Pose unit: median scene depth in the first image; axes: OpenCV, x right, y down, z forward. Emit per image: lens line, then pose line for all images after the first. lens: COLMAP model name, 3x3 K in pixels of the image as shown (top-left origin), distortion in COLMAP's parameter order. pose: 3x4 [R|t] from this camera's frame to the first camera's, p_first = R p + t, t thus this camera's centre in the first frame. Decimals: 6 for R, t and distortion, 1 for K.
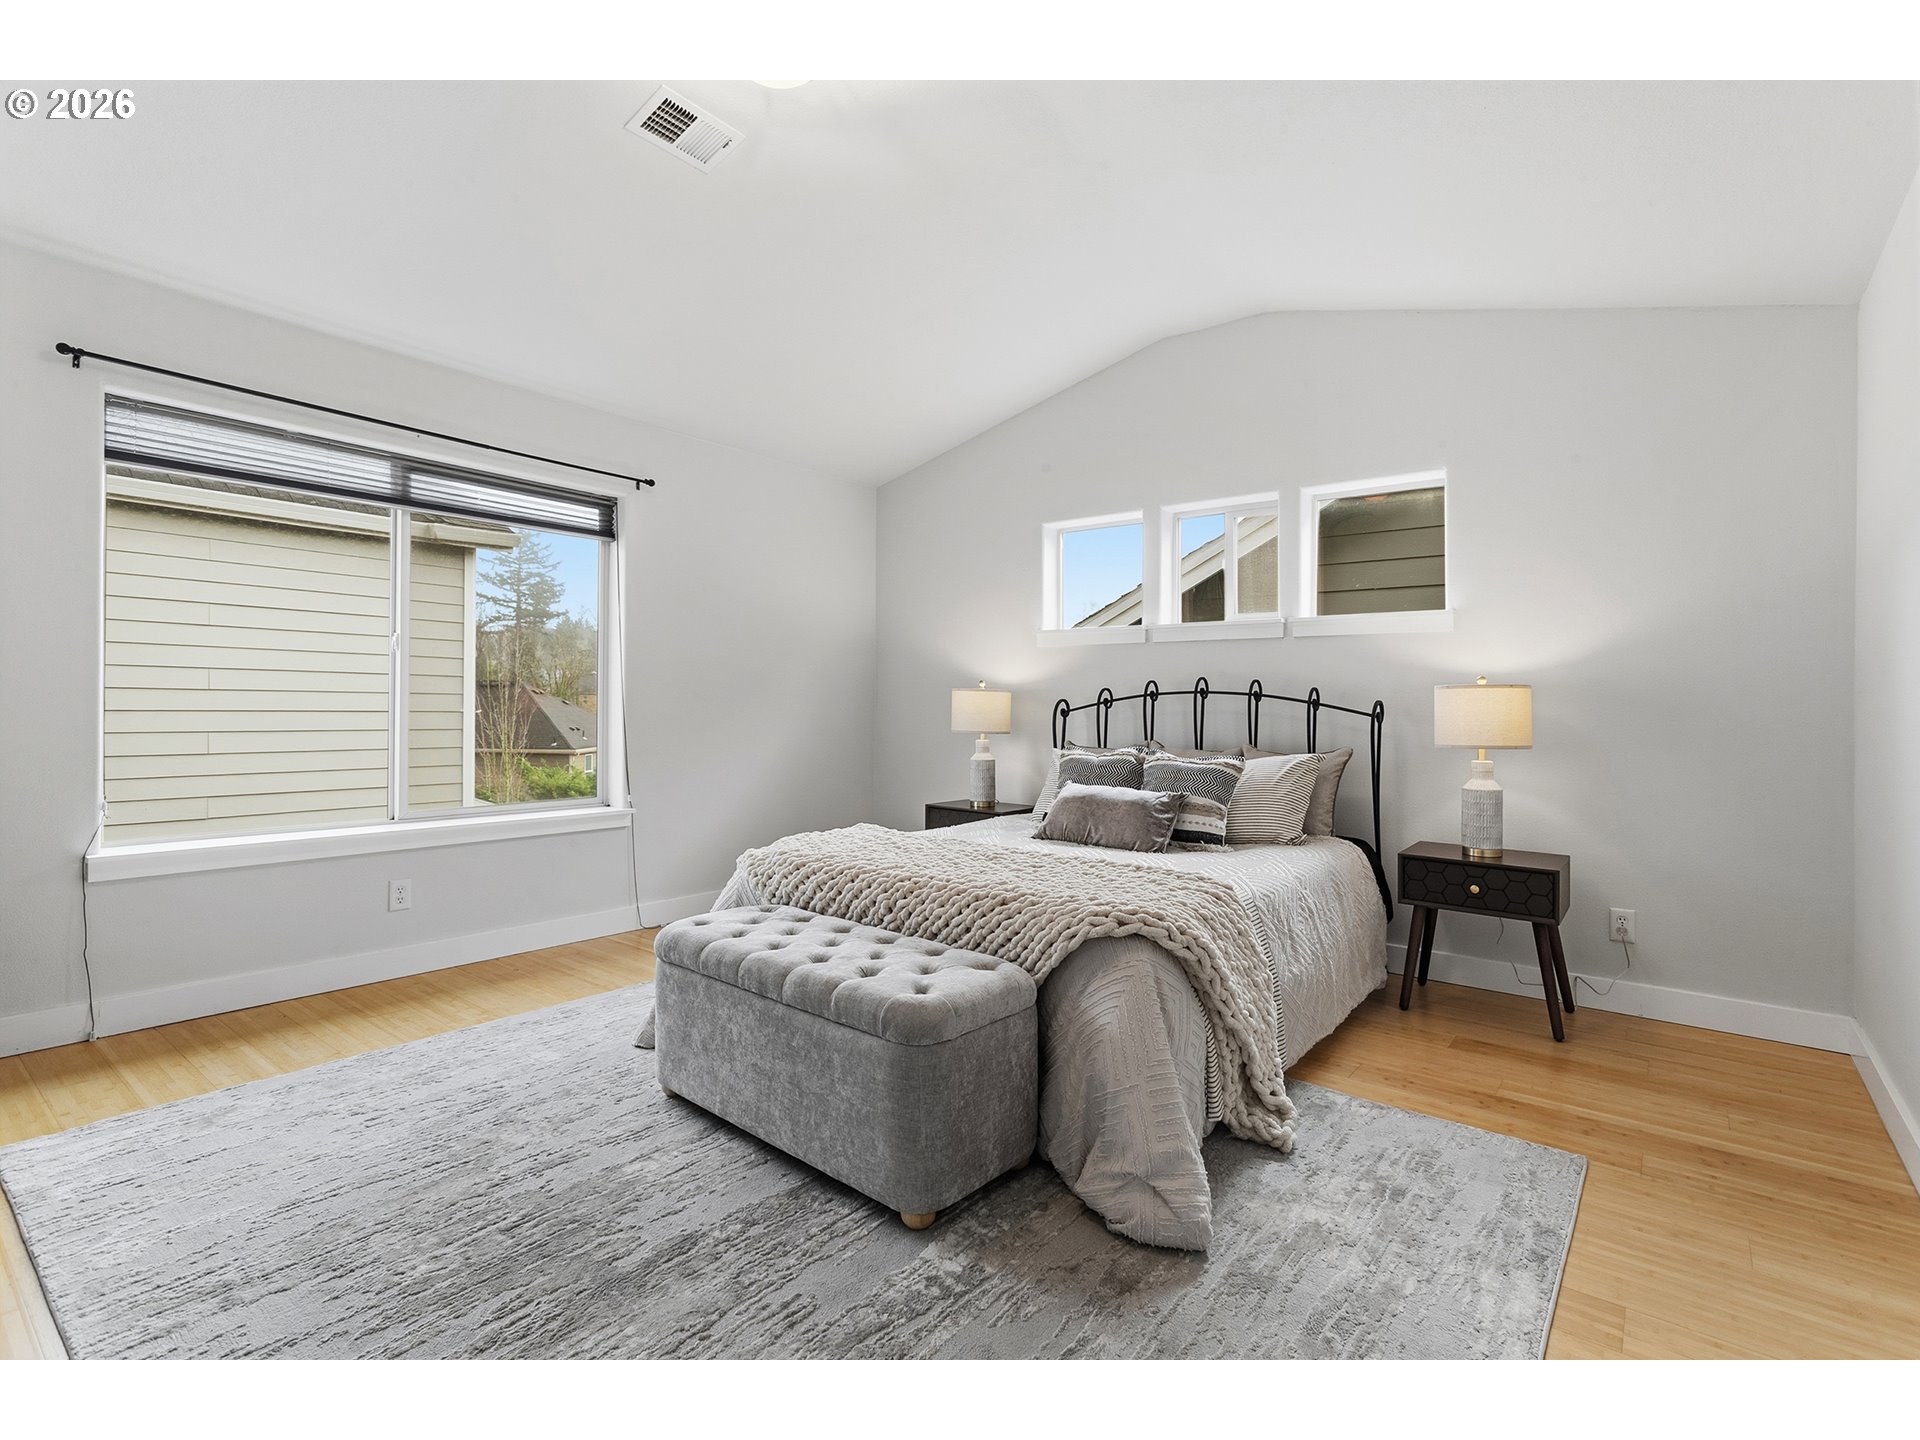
lens RADIAL K [[916.9, 0, 961.4], [0, 916.9, 707.3], [0, 0, 1]] dist [0.020885, -0.000048]
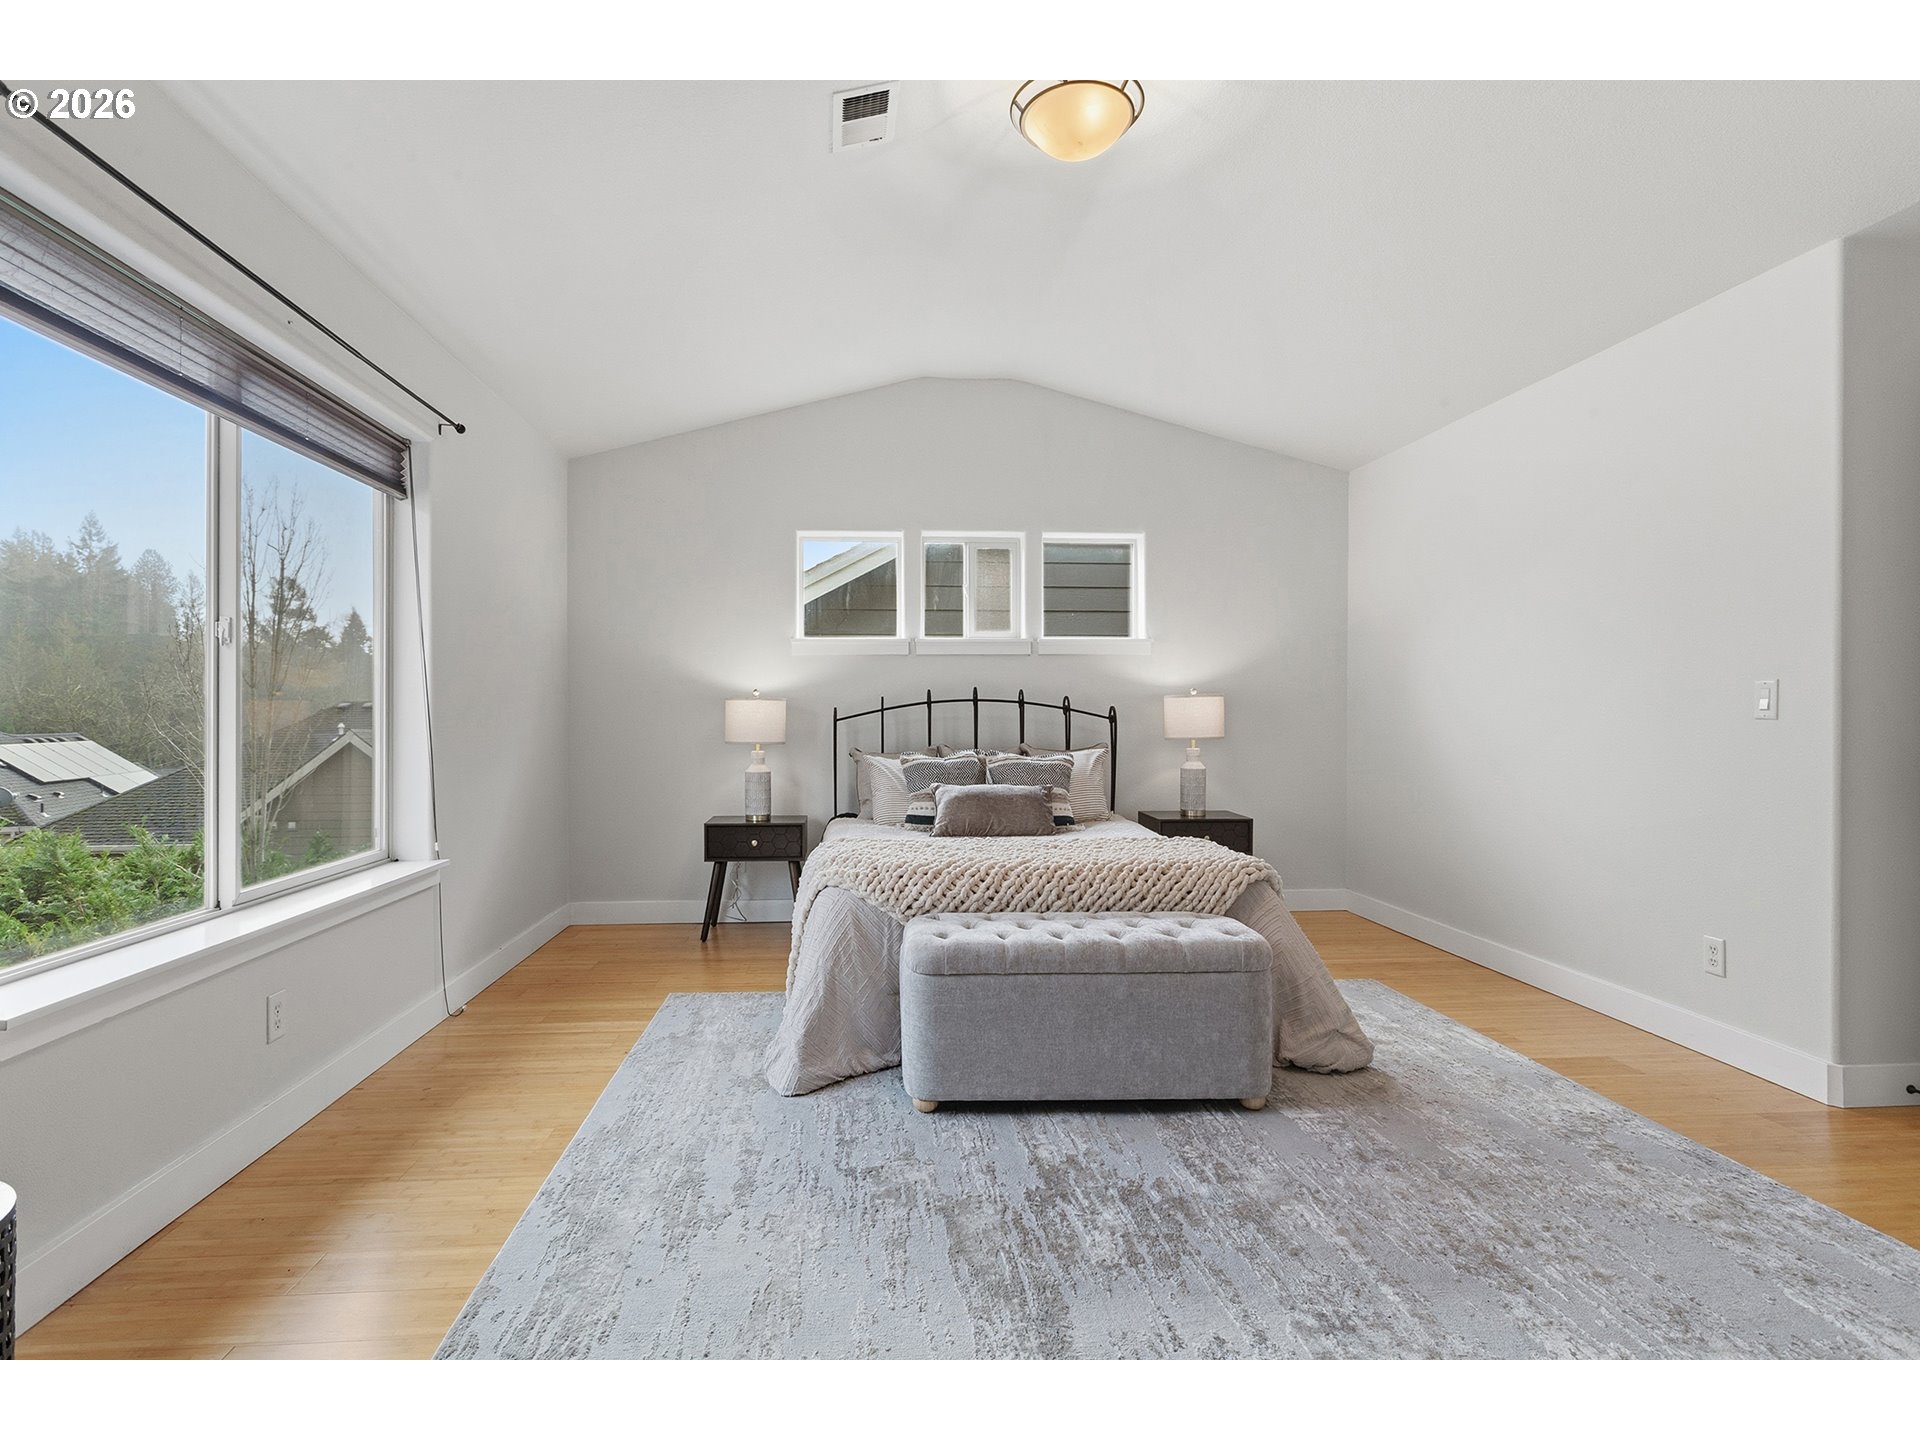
lens RADIAL K [[999.1, 0, 960.0], [0, 999.1, 720.0], [0, 0, 1]] dist [0.004253, 0.000669]
pose [[0.714030, -0.018794, 0.699863, -0.721437], [0.012987, 0.999823, 0.013599, -0.010567], [-0.699994, -0.000621, 0.714148, 0.144748]]
